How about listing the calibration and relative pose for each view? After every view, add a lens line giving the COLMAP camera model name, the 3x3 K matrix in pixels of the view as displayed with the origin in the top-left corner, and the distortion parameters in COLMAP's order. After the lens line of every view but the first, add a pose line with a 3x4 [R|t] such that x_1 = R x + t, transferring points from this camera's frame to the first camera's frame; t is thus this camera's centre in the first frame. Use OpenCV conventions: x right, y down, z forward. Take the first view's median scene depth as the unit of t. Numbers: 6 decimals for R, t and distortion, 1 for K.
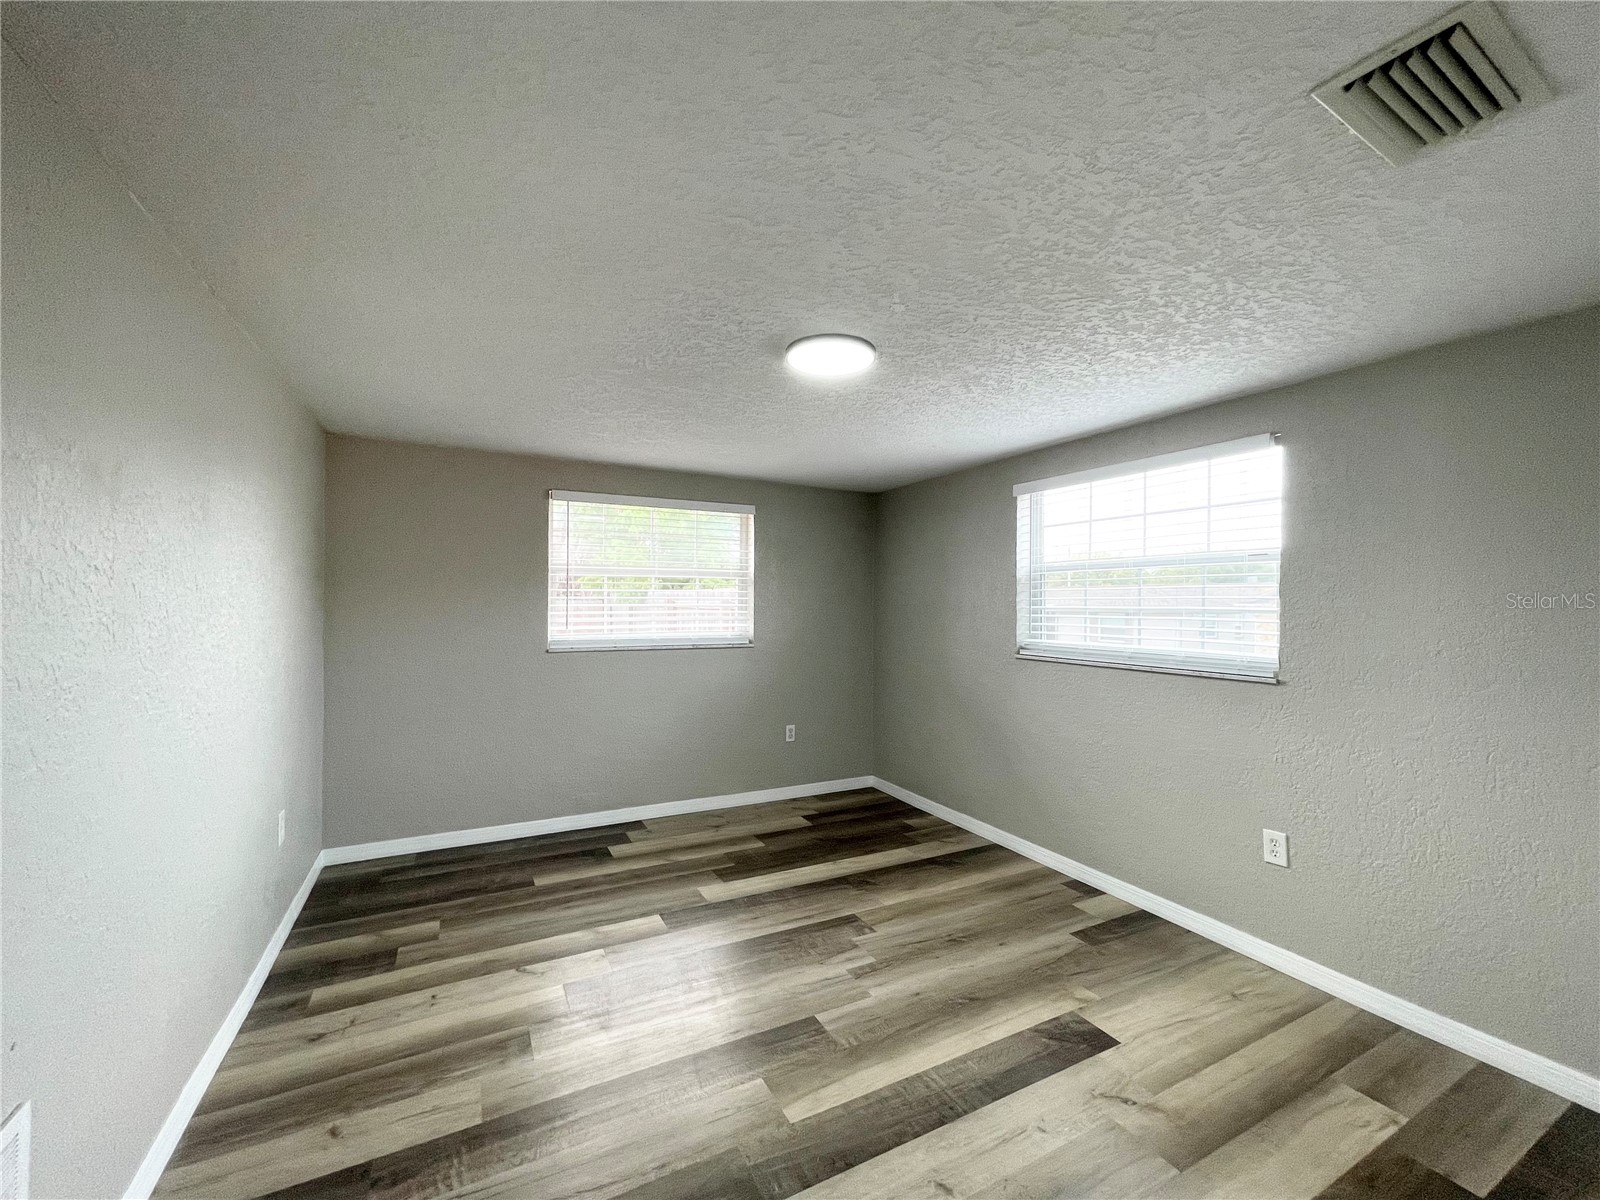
lens RADIAL K [[644.9, 0, 797.4], [0, 644.9, 600.4], [0, 0, 1]] dist [-0.002664, 0.001085]
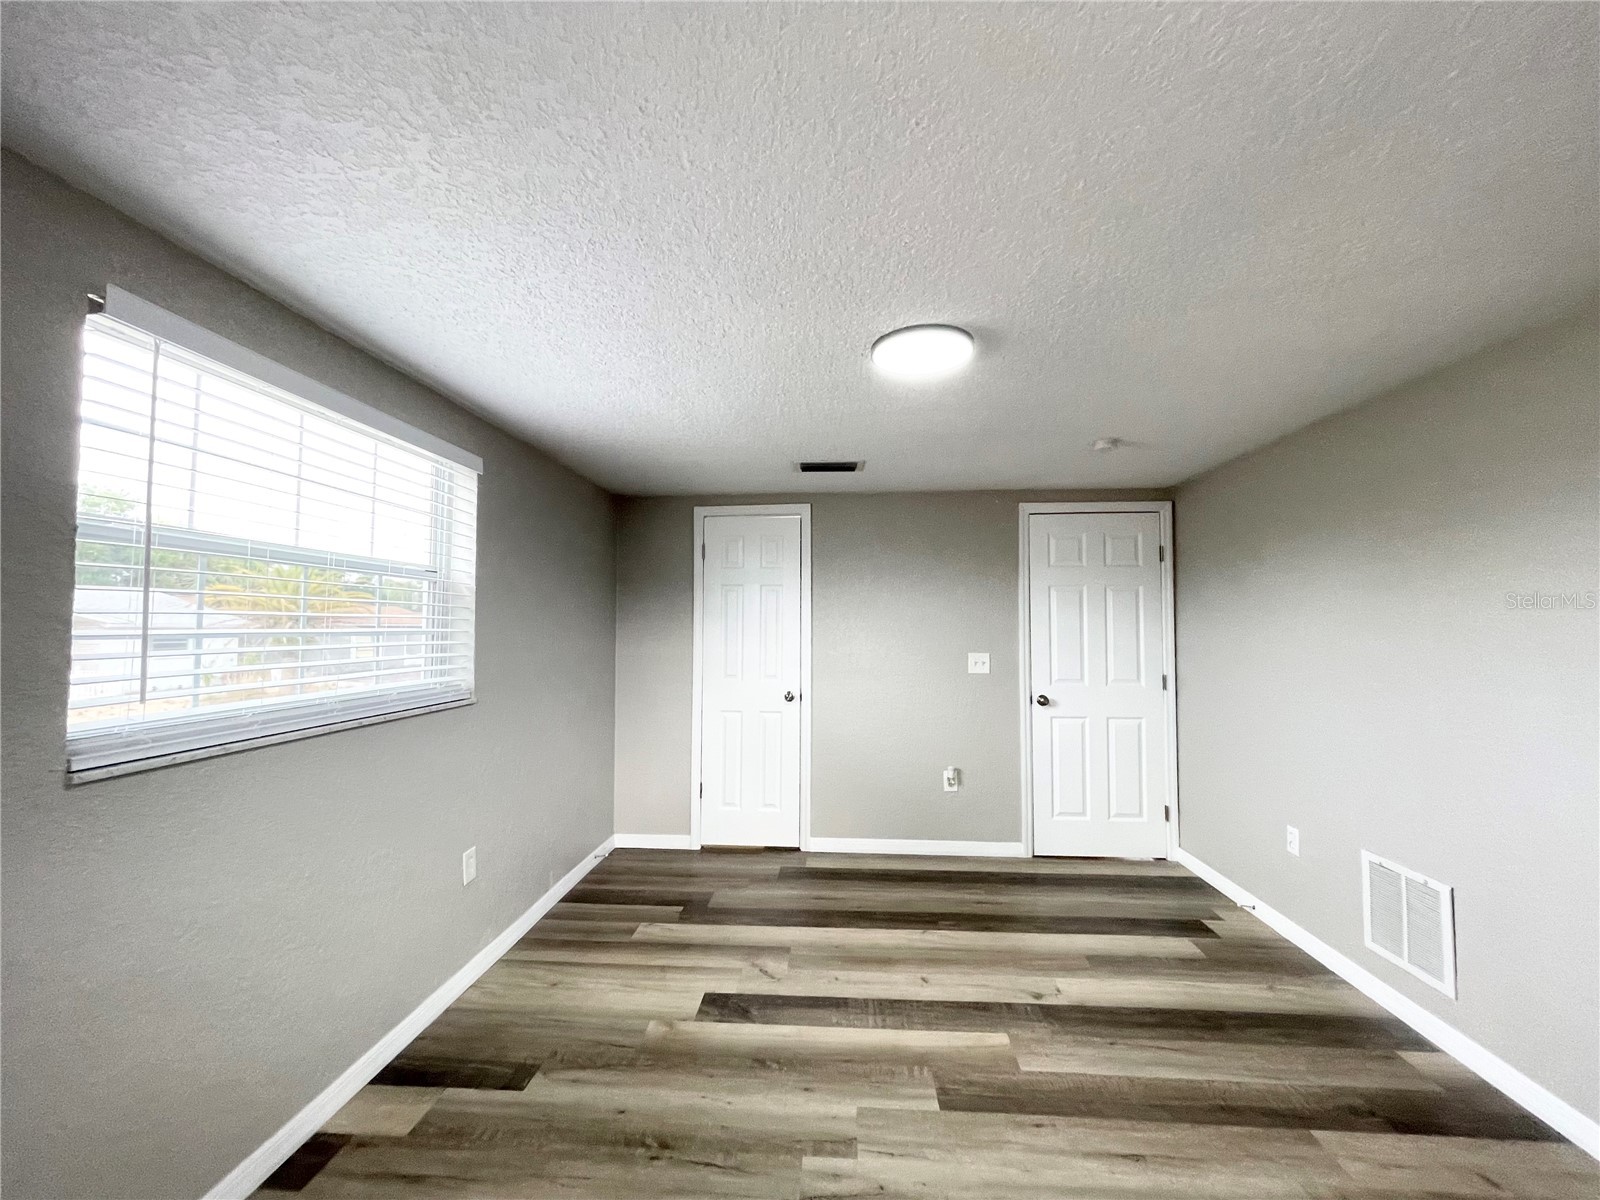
lens RADIAL K [[647.3, 0, 796.1], [0, 647.3, 600.7], [0, 0, 1]] dist [0.000898, 0.000342]
pose [[-0.847357, 0.013575, 0.530850, -0.196890], [-0.011490, 0.998970, -0.043887, 0.004631], [-0.530899, -0.043288, -0.846329, 1.314554]]
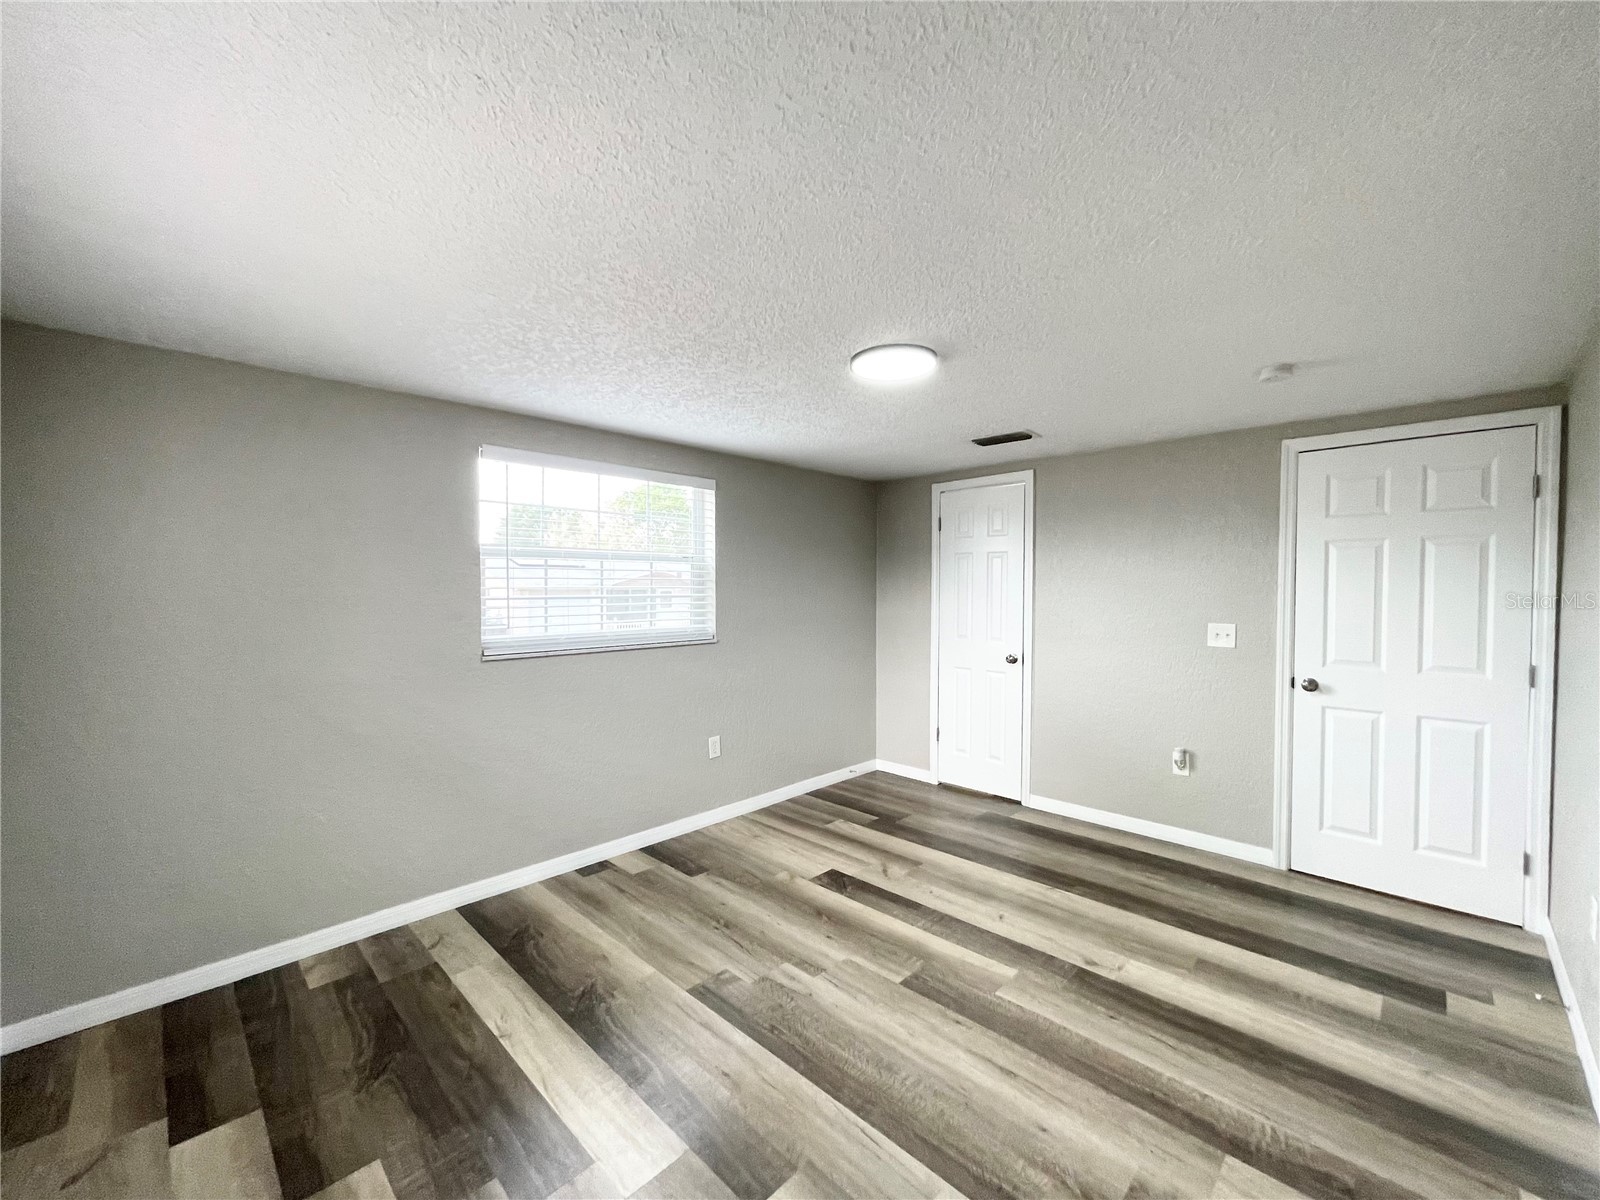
lens RADIAL K [[644.9, 0, 797.4], [0, 644.9, 600.4], [0, 0, 1]] dist [-0.002664, 0.001085]
pose [[-0.303461, -0.028760, 0.952410, -0.654370], [-0.010381, 0.999585, 0.026877, -0.014186], [-0.952787, -0.001730, -0.303633, 1.050313]]
